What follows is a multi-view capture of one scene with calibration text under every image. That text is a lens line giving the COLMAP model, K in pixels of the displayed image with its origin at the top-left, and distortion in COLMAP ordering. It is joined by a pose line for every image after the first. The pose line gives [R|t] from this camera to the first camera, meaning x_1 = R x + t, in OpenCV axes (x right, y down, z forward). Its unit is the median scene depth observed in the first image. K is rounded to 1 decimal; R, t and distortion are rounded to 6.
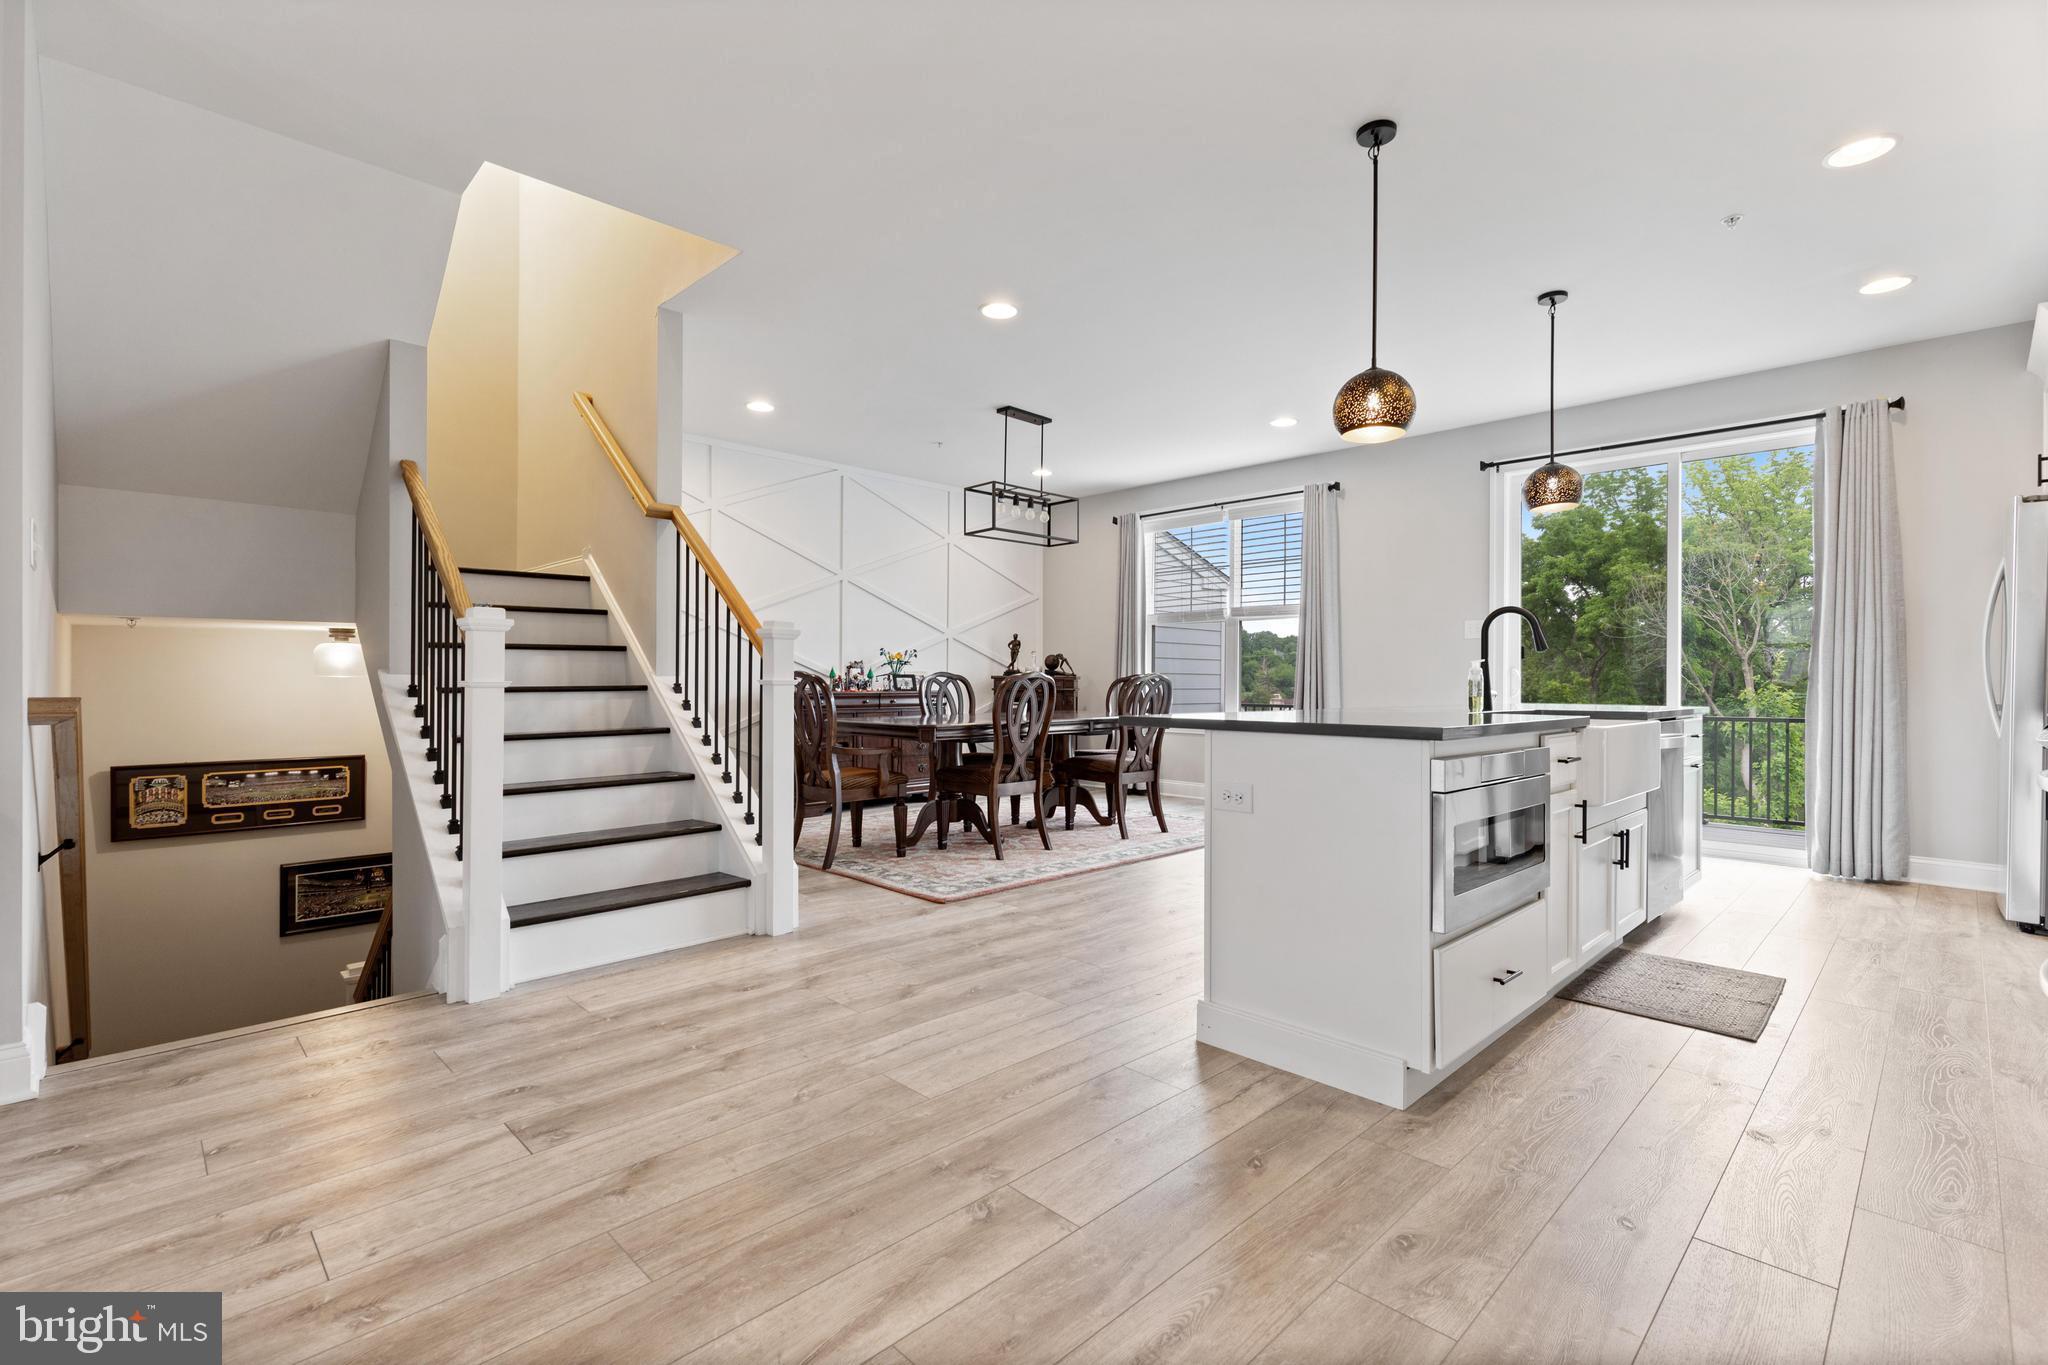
lens RADIAL K [[927.4, 0, 1029.9], [0, 927.4, 683.4], [0, 0, 1]] dist [0.005161, -0.000458]
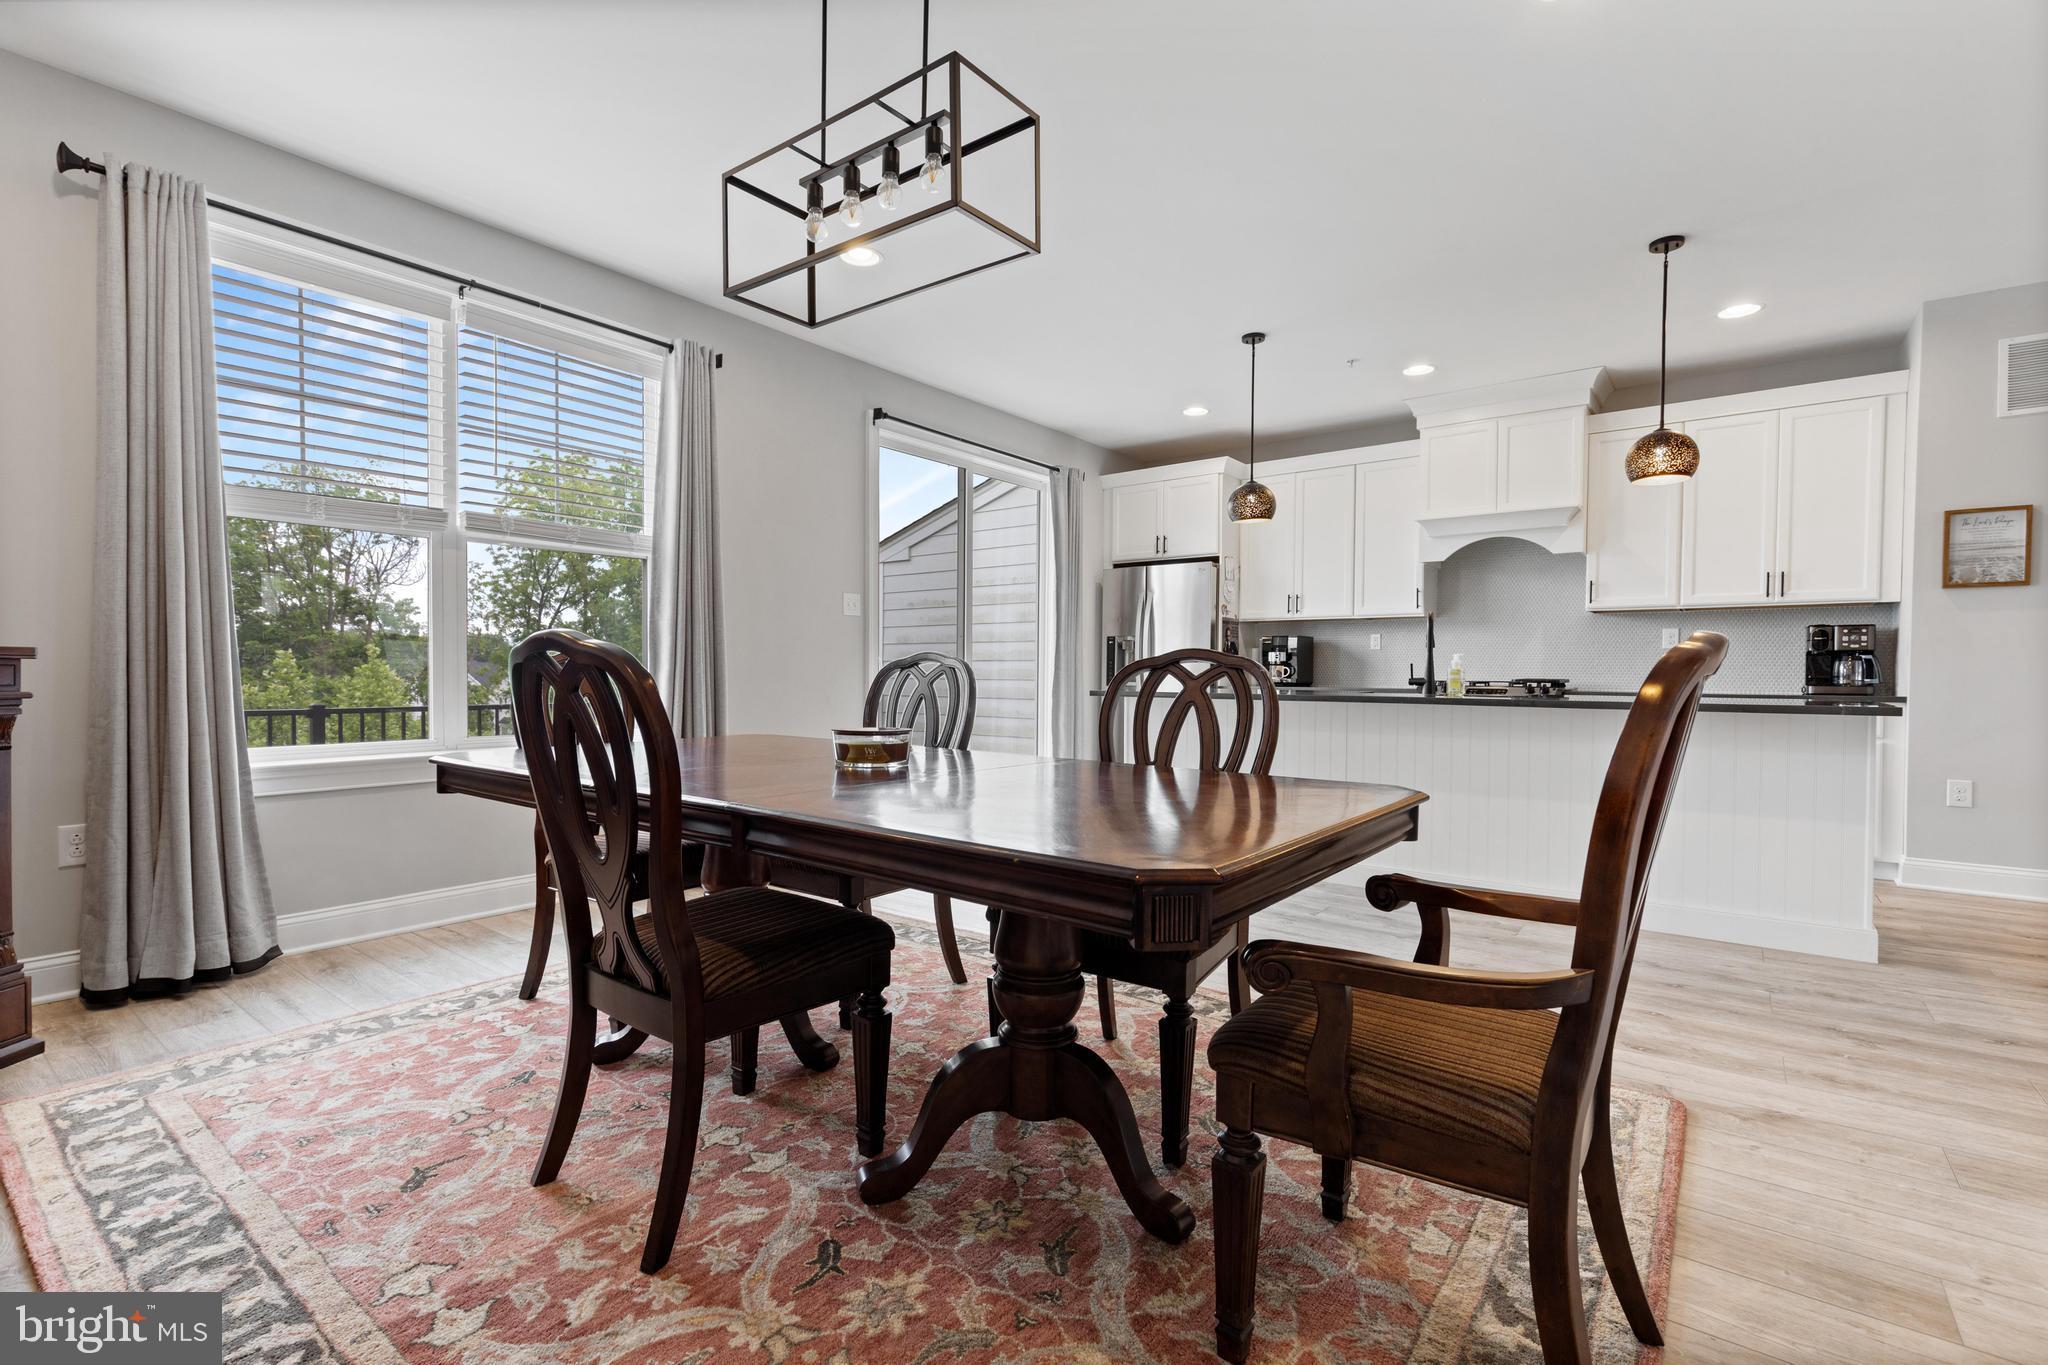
lens RADIAL K [[927.4, 0, 1029.9], [0, 927.4, 683.4], [0, 0, 1]] dist [0.005161, -0.000458]
pose [[-0.141694, -0.022256, 0.989660, -0.759541], [-0.003578, 0.999752, 0.021970, -0.010213], [-0.989904, -0.000428, -0.141738, 1.978850]]
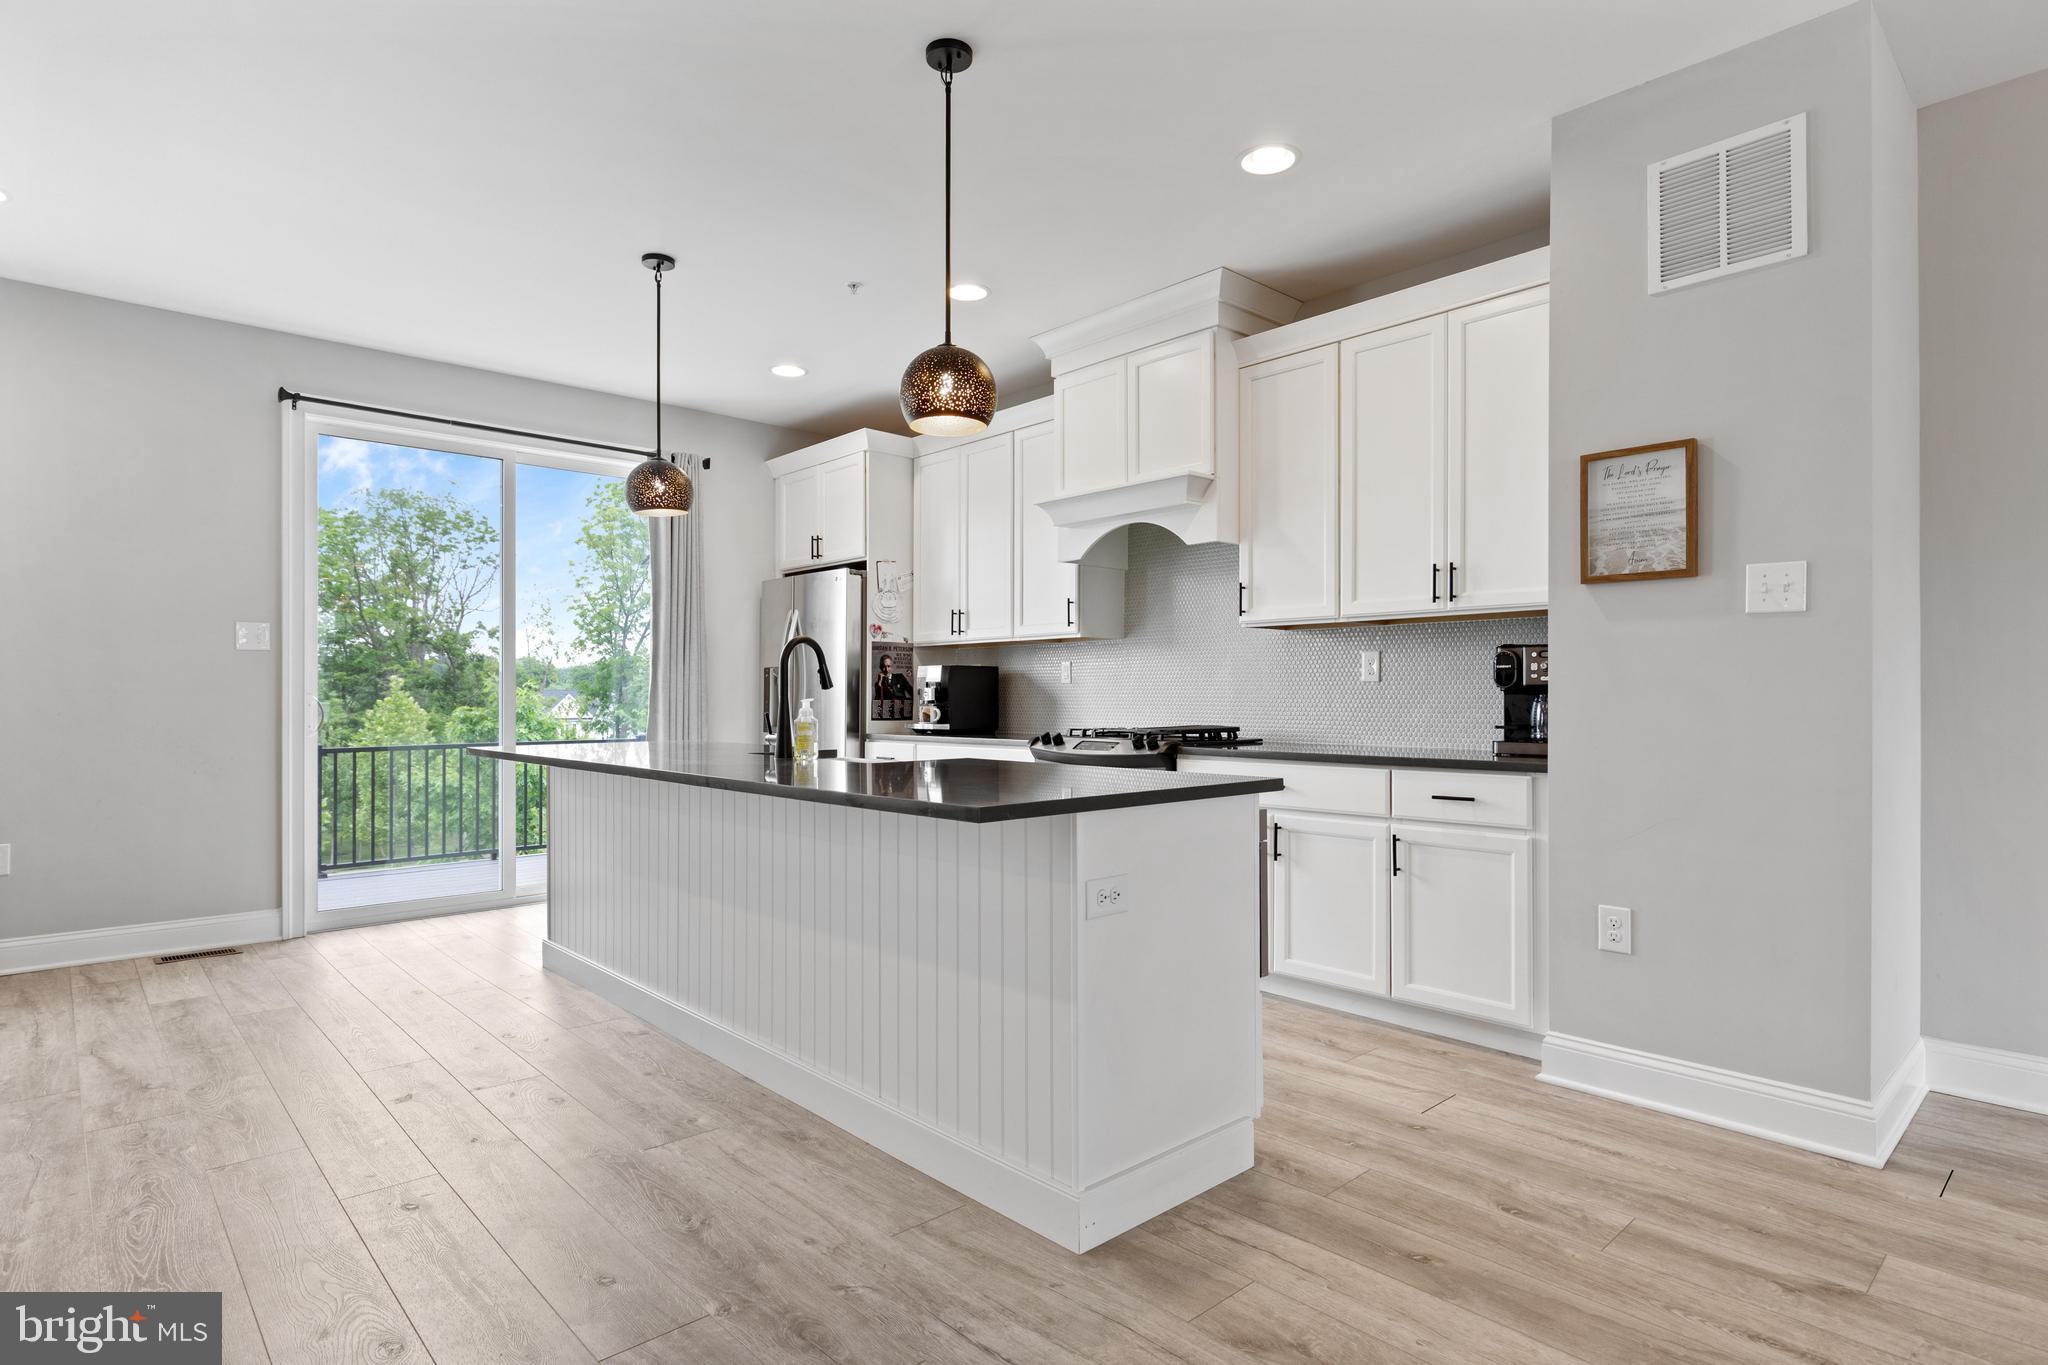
lens RADIAL K [[1066.1, 0, 1033.5], [0, 1066.1, 685.7], [0, 0, 1]] dist [0.002583, 0.000106]
pose [[0.031593, 0.000583, 0.999501, -0.540073], [0.005877, 0.999982, -0.000769, -0.038640], [-0.999484, 0.005898, 0.031589, 0.868302]]
